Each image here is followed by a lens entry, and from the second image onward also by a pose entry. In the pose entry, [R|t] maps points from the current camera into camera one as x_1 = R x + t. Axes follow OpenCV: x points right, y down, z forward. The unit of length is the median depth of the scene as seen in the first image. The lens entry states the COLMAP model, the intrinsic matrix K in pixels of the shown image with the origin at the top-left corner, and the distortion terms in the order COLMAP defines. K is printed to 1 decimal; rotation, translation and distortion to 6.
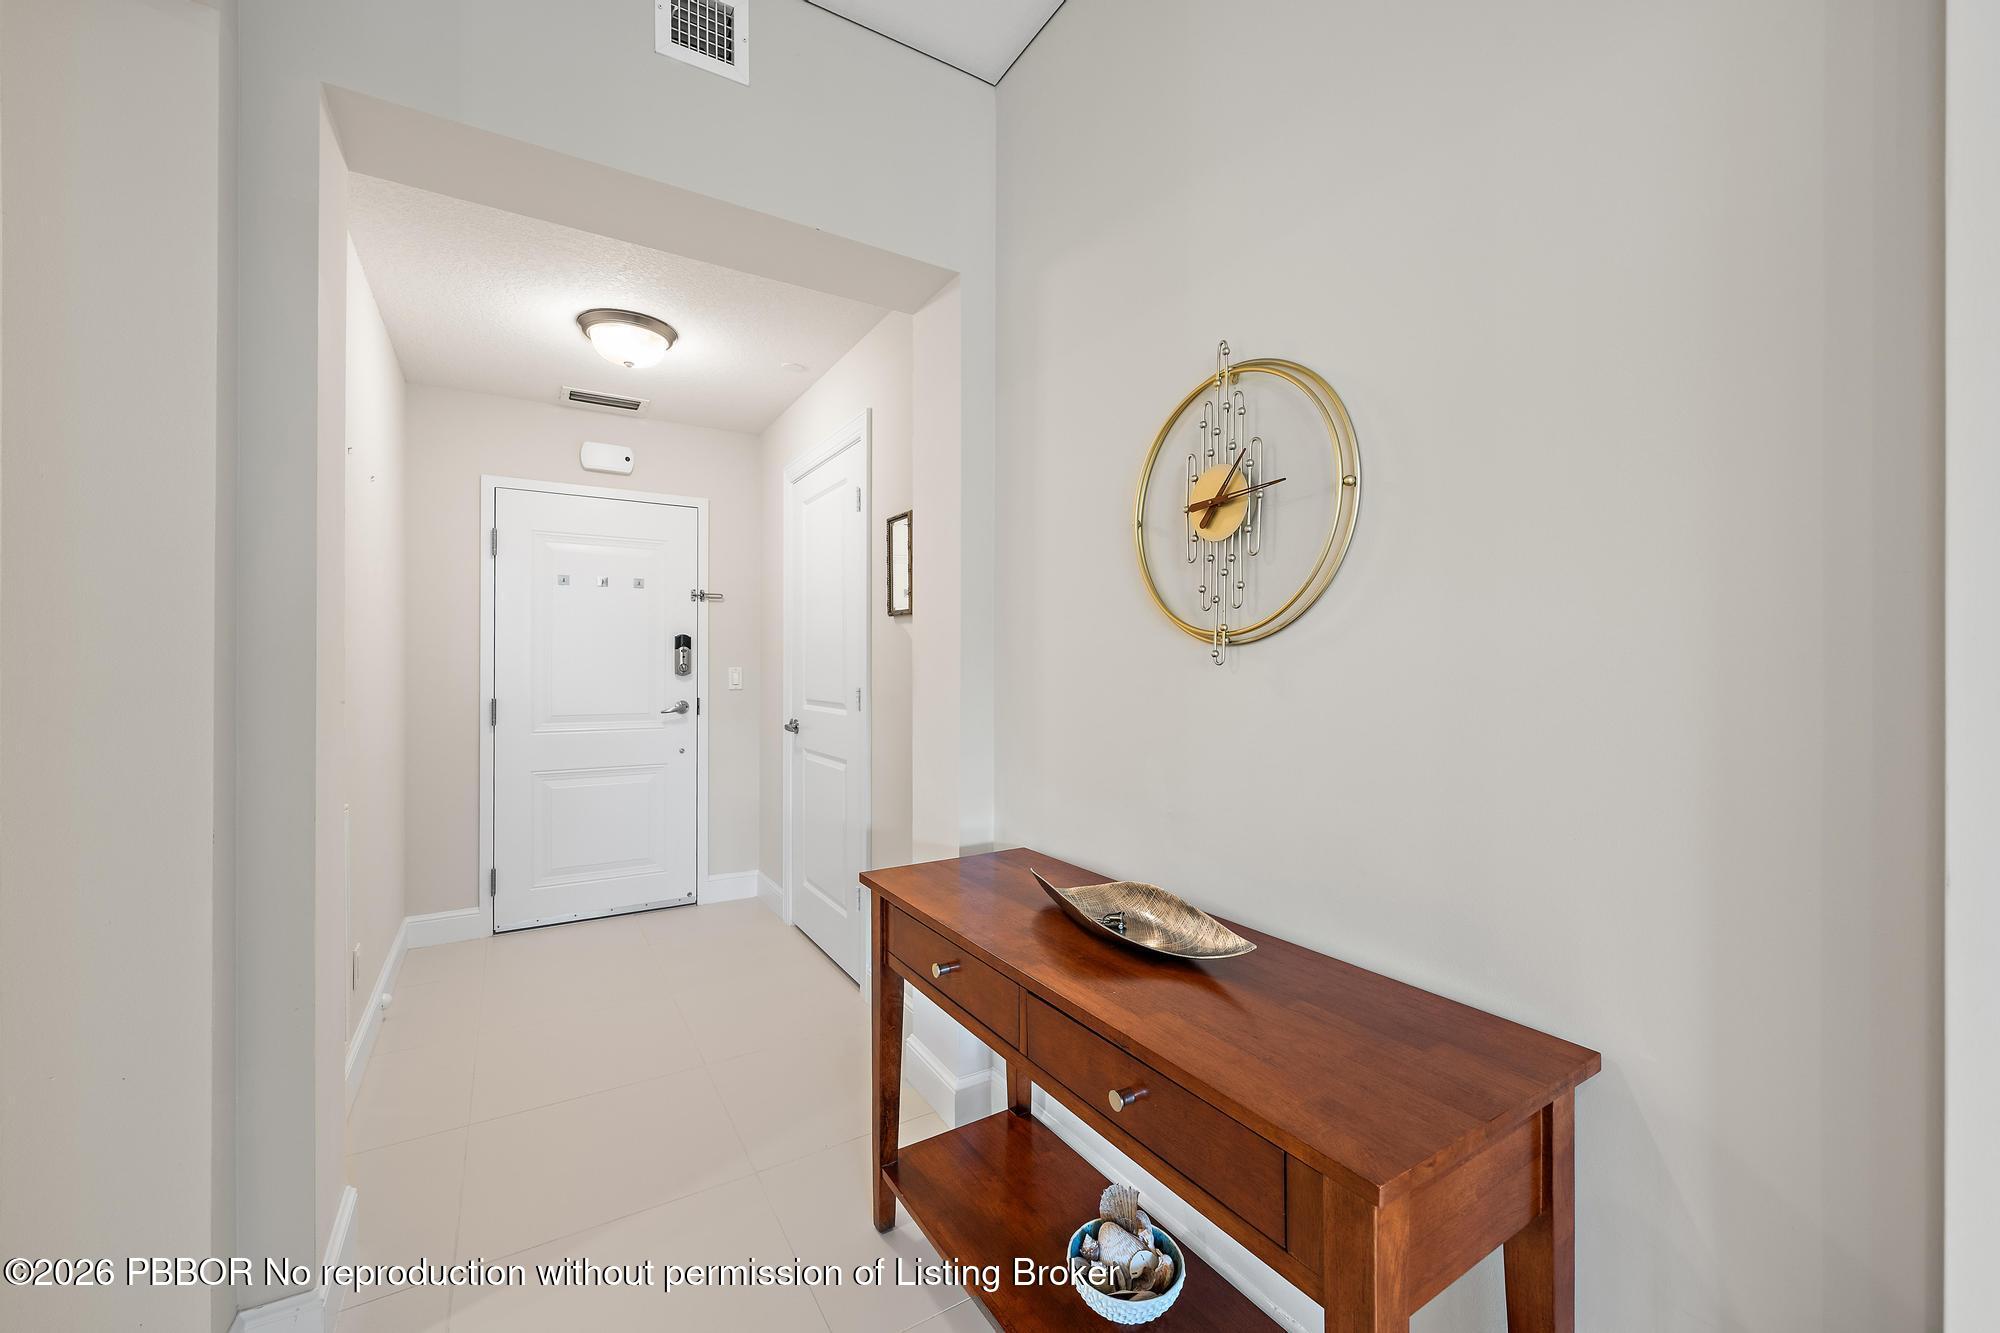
lens RADIAL K [[789.6, 0, 1013.2], [0, 789.6, 661.7], [0, 0, 1]] dist [0.000337, 0.000303]
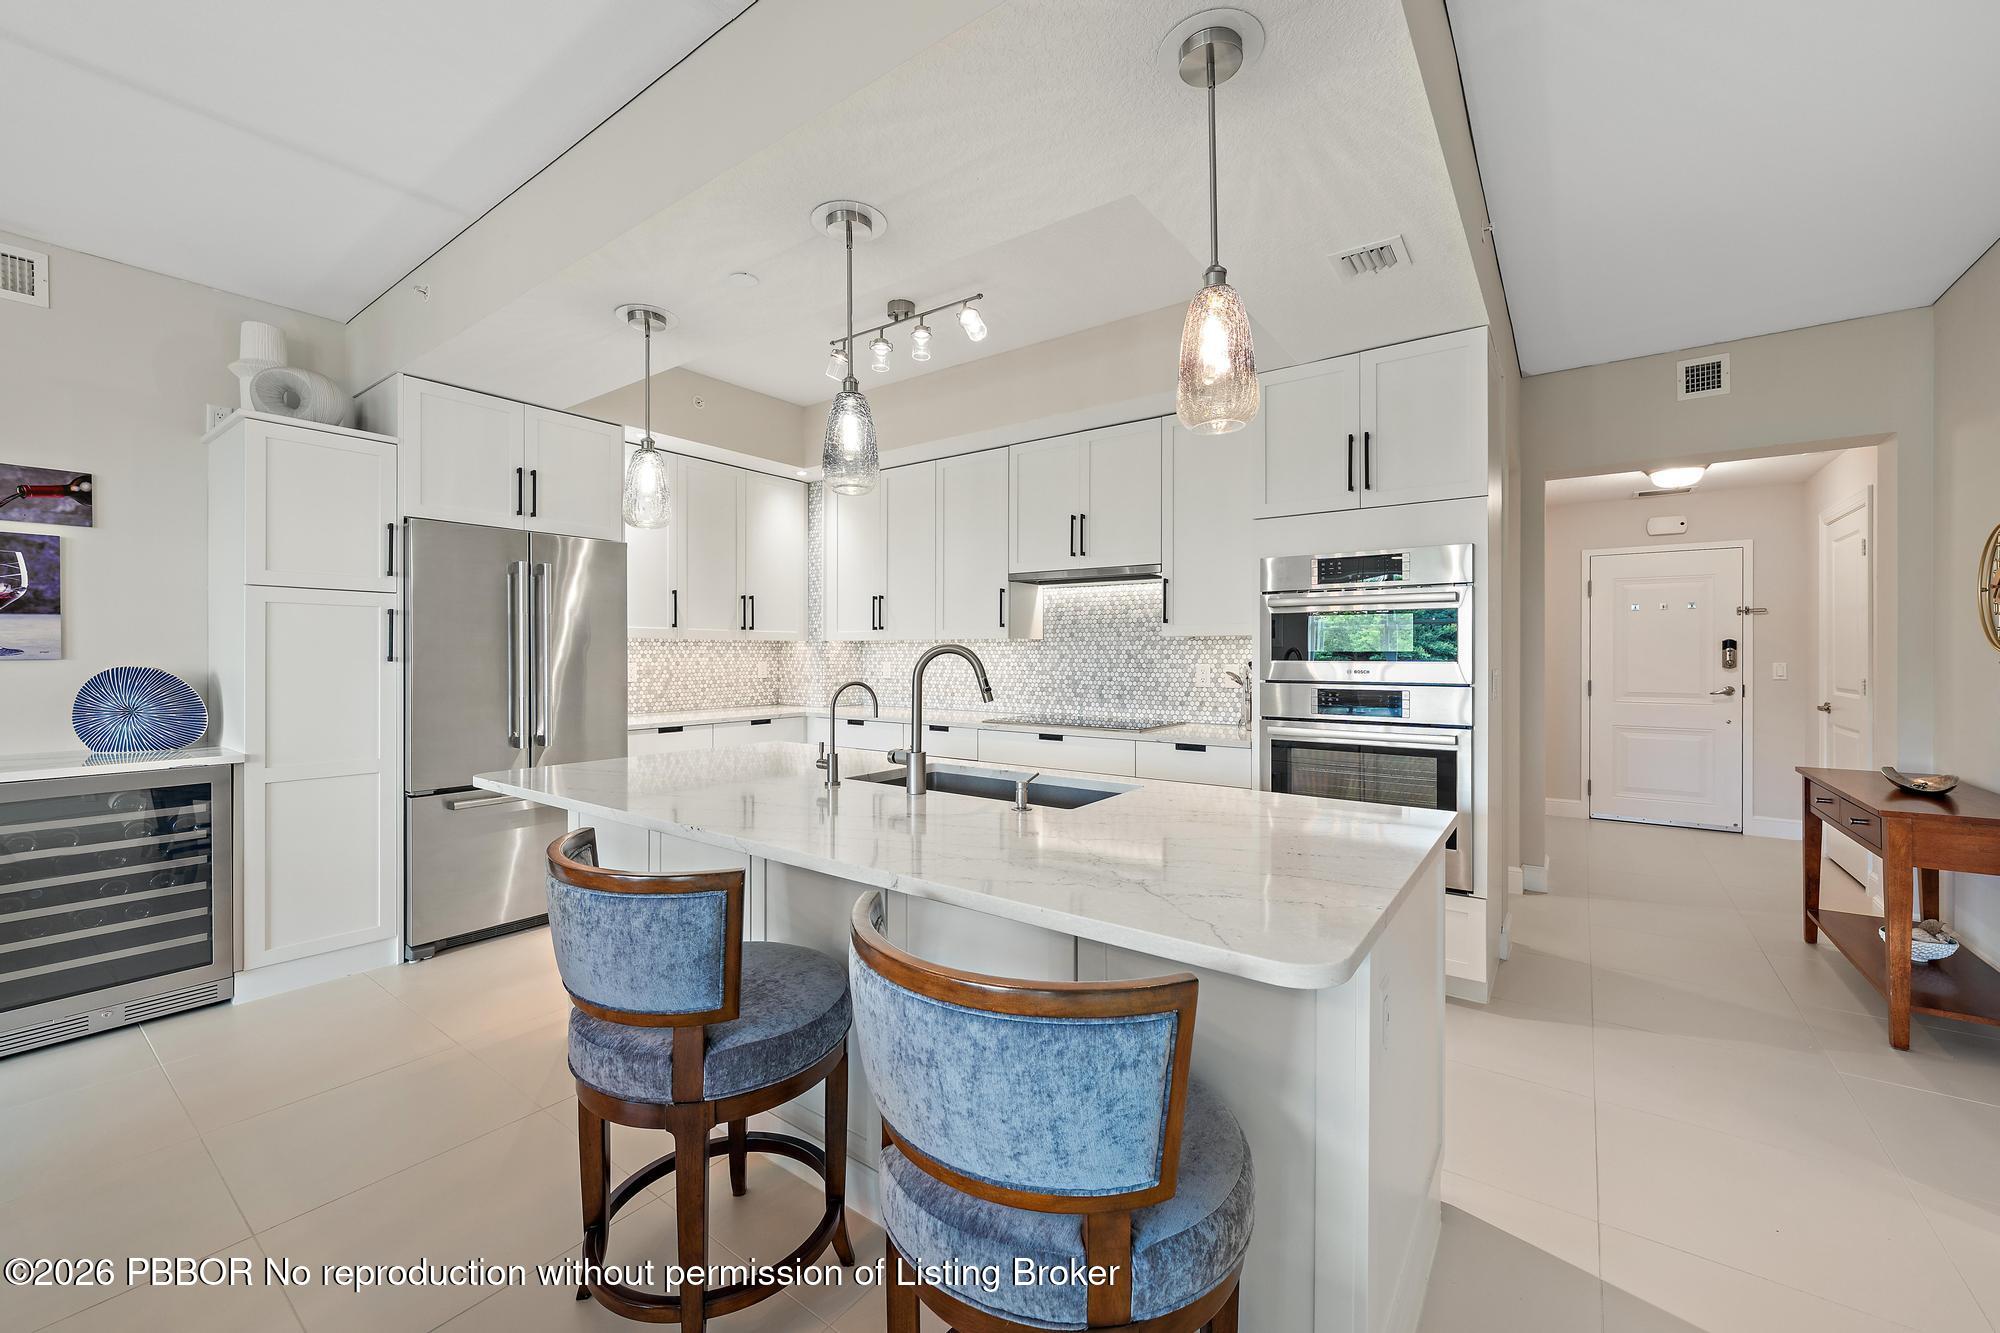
lens RADIAL K [[793.5, 0, 999.8], [0, 793.5, 655.3], [0, 0, 1]] dist [-0.000776, -0.000118]
pose [[0.367988, -0.000015, -0.929831, 0.465299], [0.005080, 0.999985, 0.001995, -0.016946], [0.929817, -0.005458, 0.367982, -0.813090]]
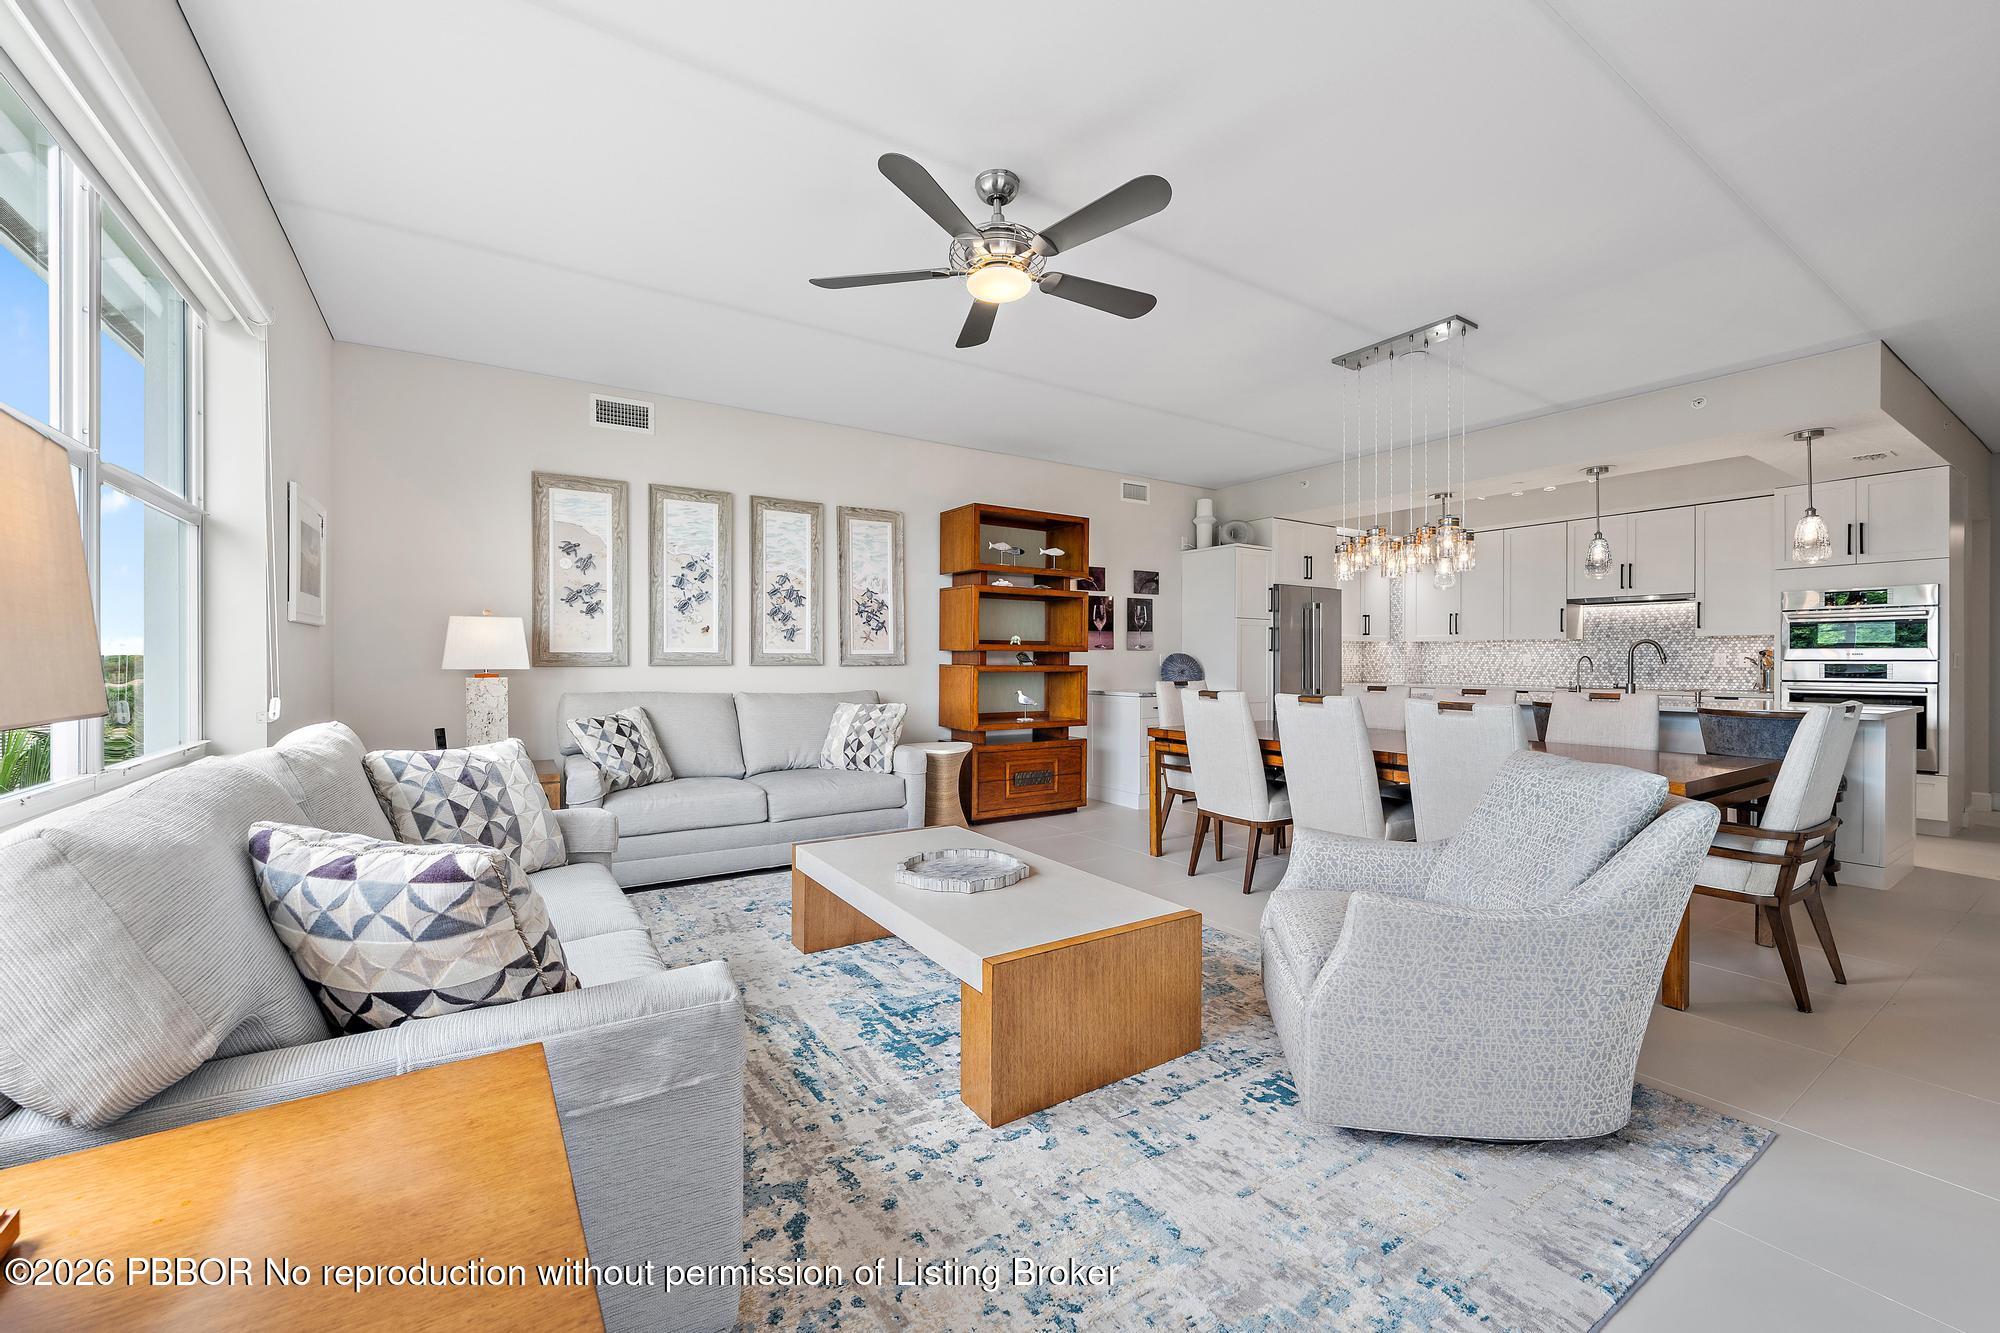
lens RADIAL K [[789.6, 0, 1013.2], [0, 789.6, 661.7], [0, 0, 1]] dist [0.000337, 0.000303]
pose [[0.029205, 0.001052, -0.999573, 2.400836], [0.004718, 0.999988, 0.001190, 0.043874], [0.999562, -0.004751, 0.029199, -3.144553]]
